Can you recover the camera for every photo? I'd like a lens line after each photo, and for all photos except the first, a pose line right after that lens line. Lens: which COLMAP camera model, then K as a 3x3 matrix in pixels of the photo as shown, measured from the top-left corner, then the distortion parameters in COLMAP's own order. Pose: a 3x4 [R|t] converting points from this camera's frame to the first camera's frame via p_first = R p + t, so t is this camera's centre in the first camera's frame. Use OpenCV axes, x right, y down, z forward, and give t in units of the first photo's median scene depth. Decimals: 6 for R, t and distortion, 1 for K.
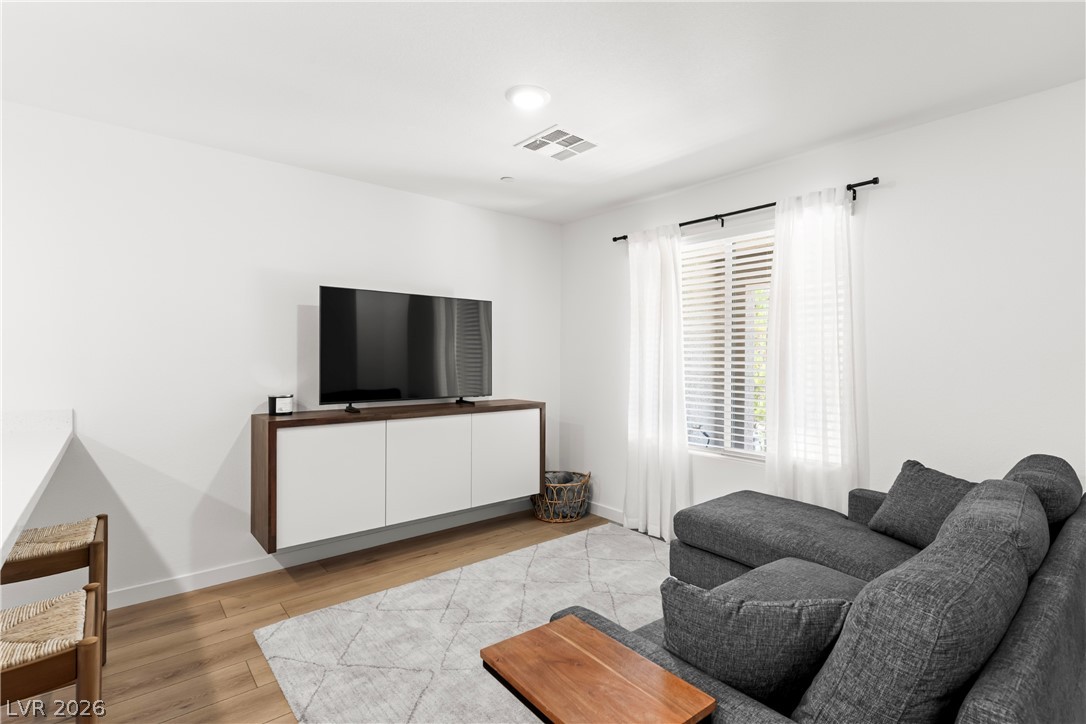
lens RADIAL K [[513.0, 0, 543.6], [0, 513.0, 360.3], [0, 0, 1]] dist [0.001614, 0.001119]
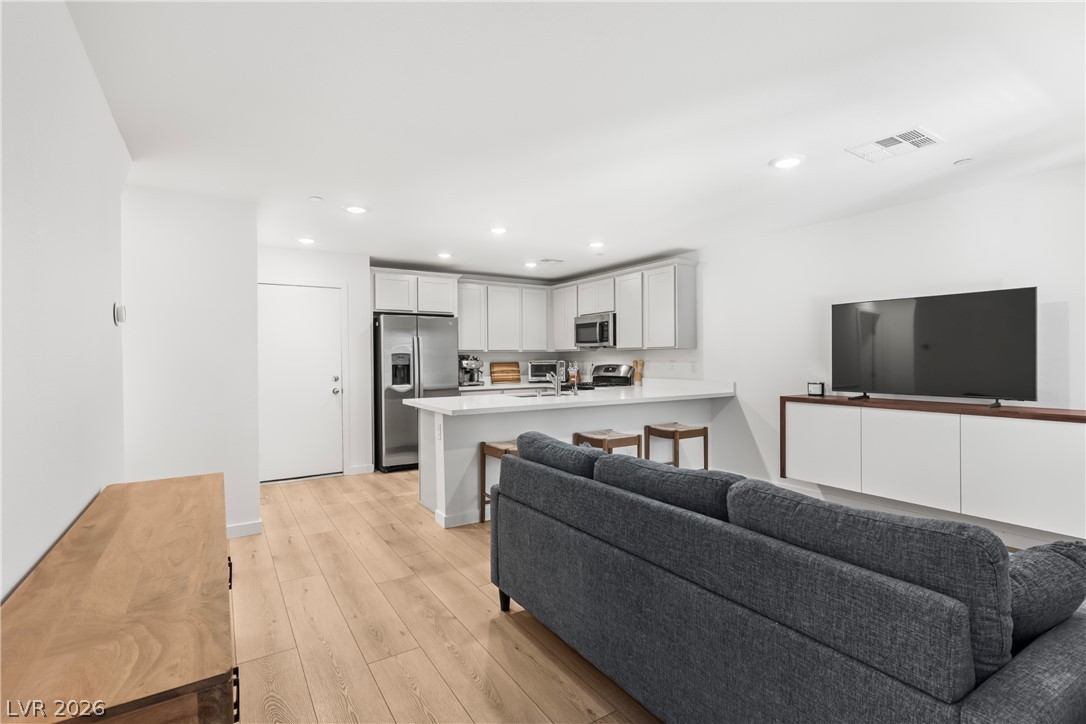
lens RADIAL K [[513.0, 0, 544.7], [0, 513.0, 359.6], [0, 0, 1]] dist [0.001614, 0.001119]
pose [[-0.126144, -0.001202, -0.992011, 1.111949], [-0.000401, 0.999999, -0.001161, 0.005032], [0.992012, 0.000252, -0.126144, 0.438475]]
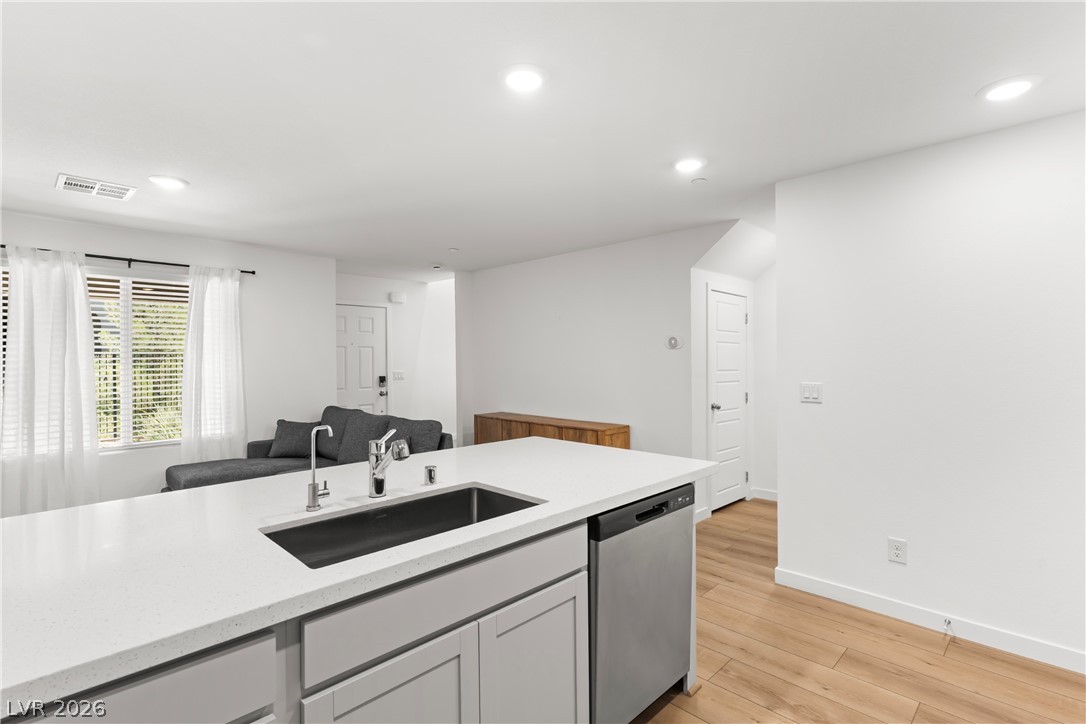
lens RADIAL K [[513.0, 0, 549.1], [0, 513.0, 355.9], [0, 0, 1]] dist [0.001614, 0.001119]
pose [[-0.097281, -0.001576, 0.995256, -1.178387], [0.011512, 0.999930, 0.002709, -0.041150], [-0.995190, 0.011721, -0.097256, 0.121212]]
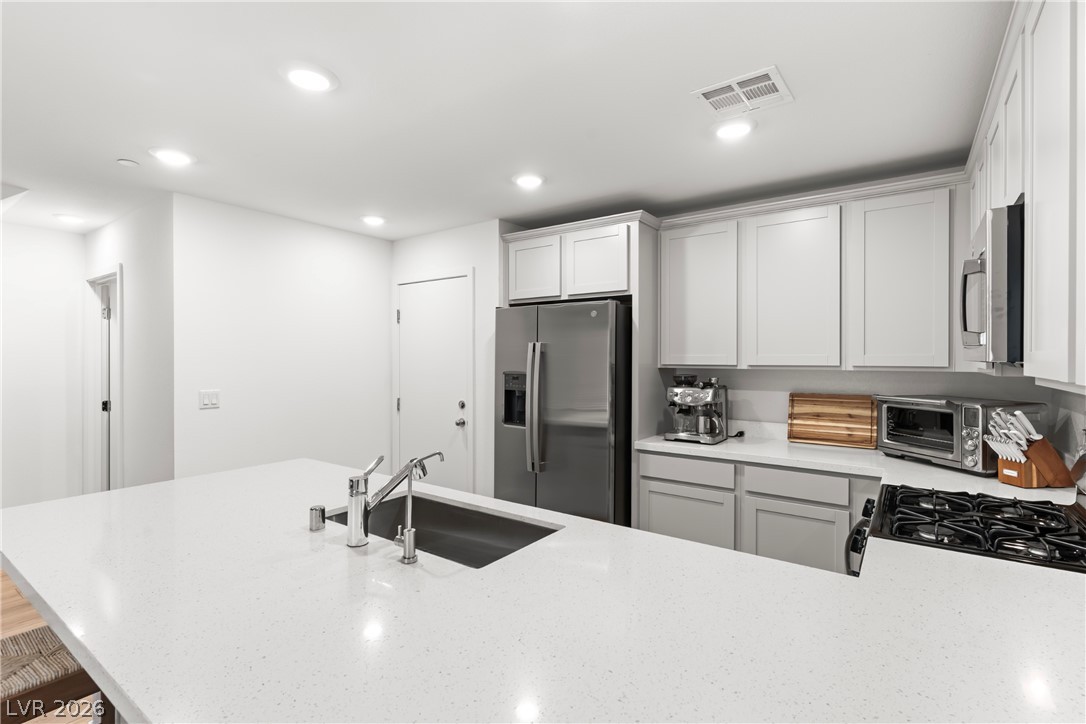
lens RADIAL K [[513.0, 0, 544.4], [0, 513.0, 359.9], [0, 0, 1]] dist [0.001614, 0.001119]
pose [[-0.967335, -0.004193, -0.253466, -0.614837], [-0.007187, 0.999915, 0.010891, -0.063016], [0.253399, 0.012357, -0.967283, 0.794659]]
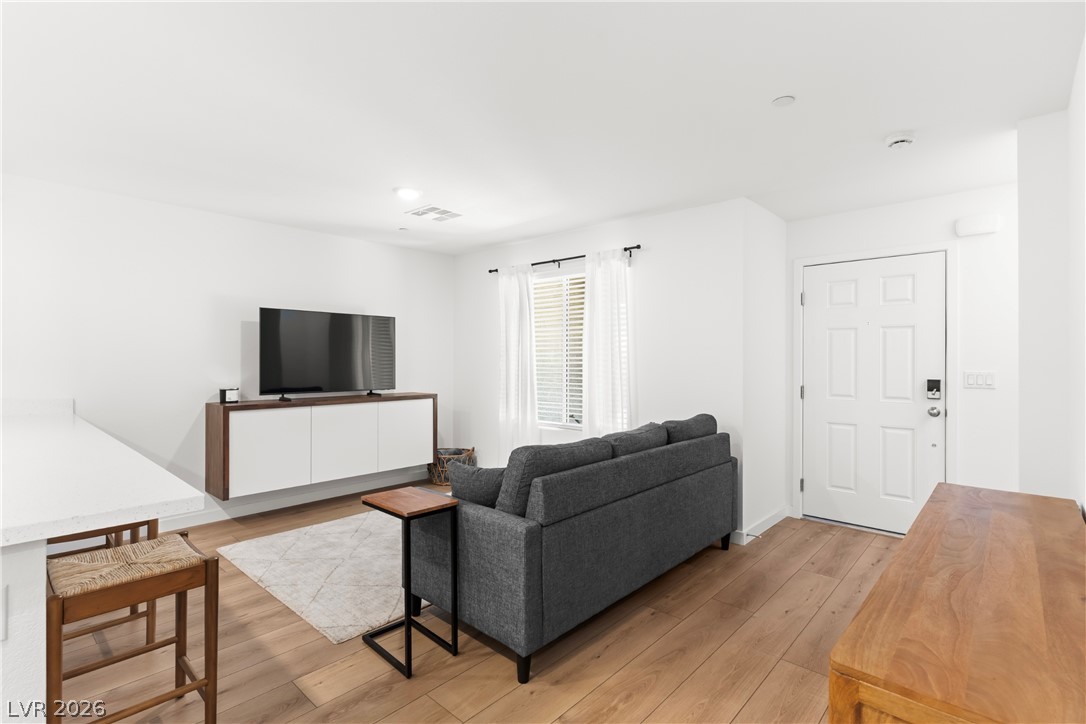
lens RADIAL K [[513.0, 0, 544.0], [0, 513.0, 358.8], [0, 0, 1]] dist [0.001614, 0.001119]
pose [[0.990945, -0.003346, 0.134229, 0.135302], [0.004316, 0.999967, -0.006932, 0.003545], [-0.134202, 0.007449, 0.990926, -0.477006]]
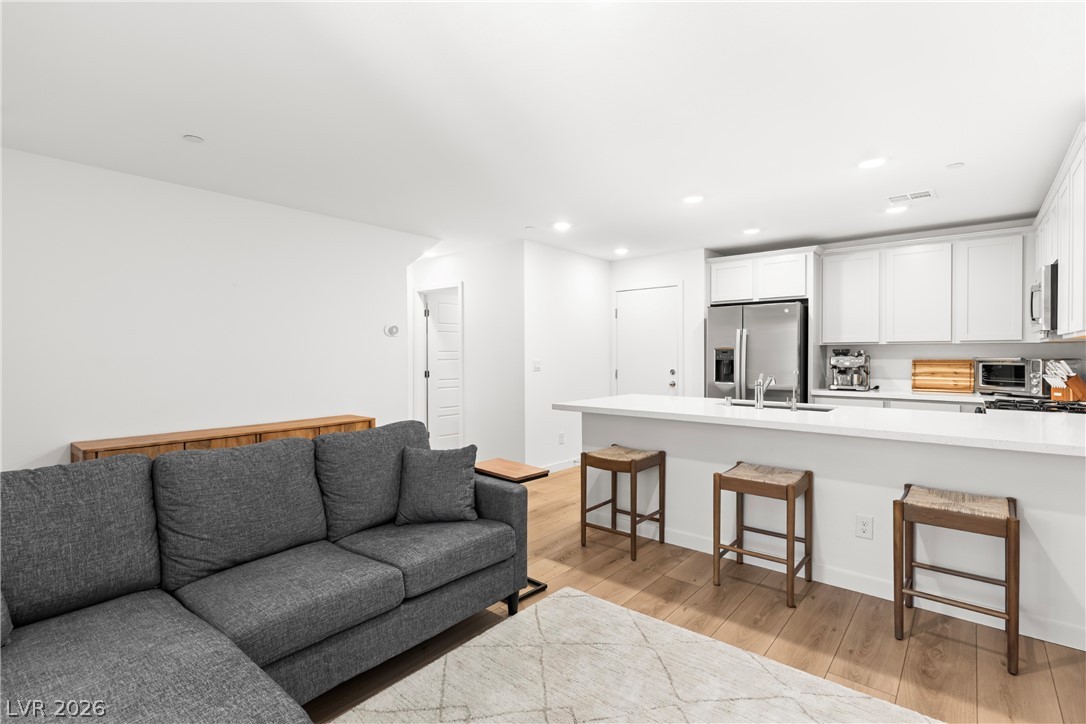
lens RADIAL K [[513.0, 0, 545.2], [0, 513.0, 359.8], [0, 0, 1]] dist [0.001614, 0.001119]
pose [[-0.983386, -0.000912, -0.181525, 0.138329], [-0.004237, 0.999830, 0.017931, -0.009244], [0.181478, 0.018403, -0.983223, 1.346963]]
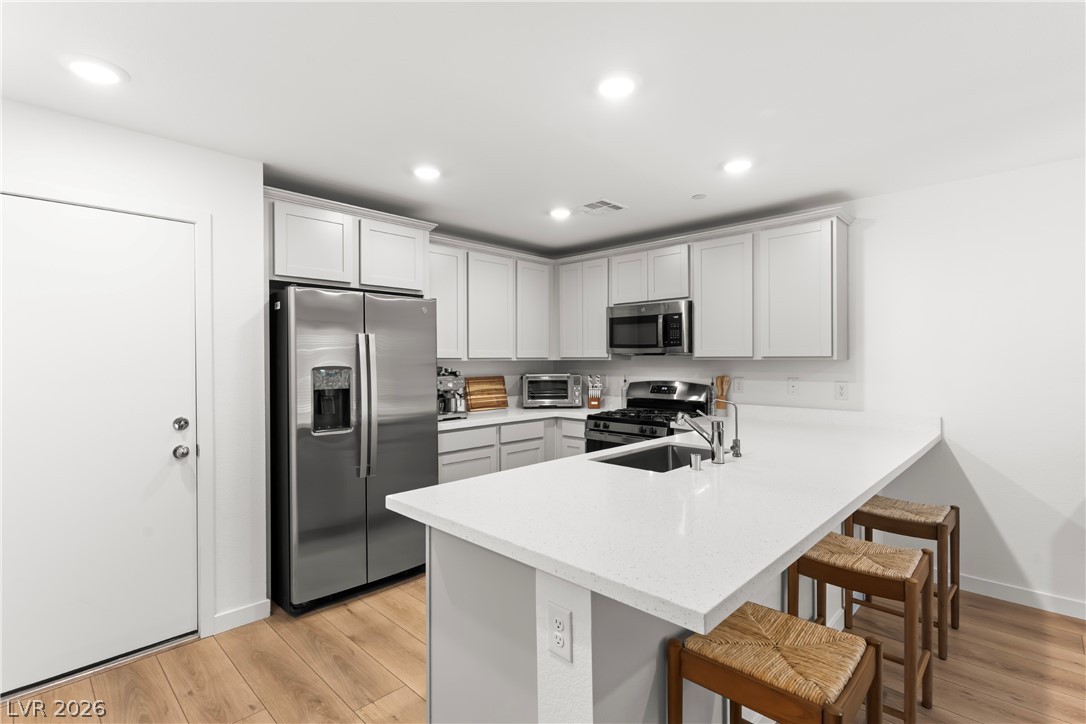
lens RADIAL K [[513.0, 0, 544.3], [0, 513.0, 358.1], [0, 0, 1]] dist [0.001614, 0.001119]
pose [[0.110943, -0.007098, -0.993801, 0.196412], [-0.002926, 0.999968, -0.007469, -0.032292], [0.993822, 0.003737, 0.110918, -0.089139]]
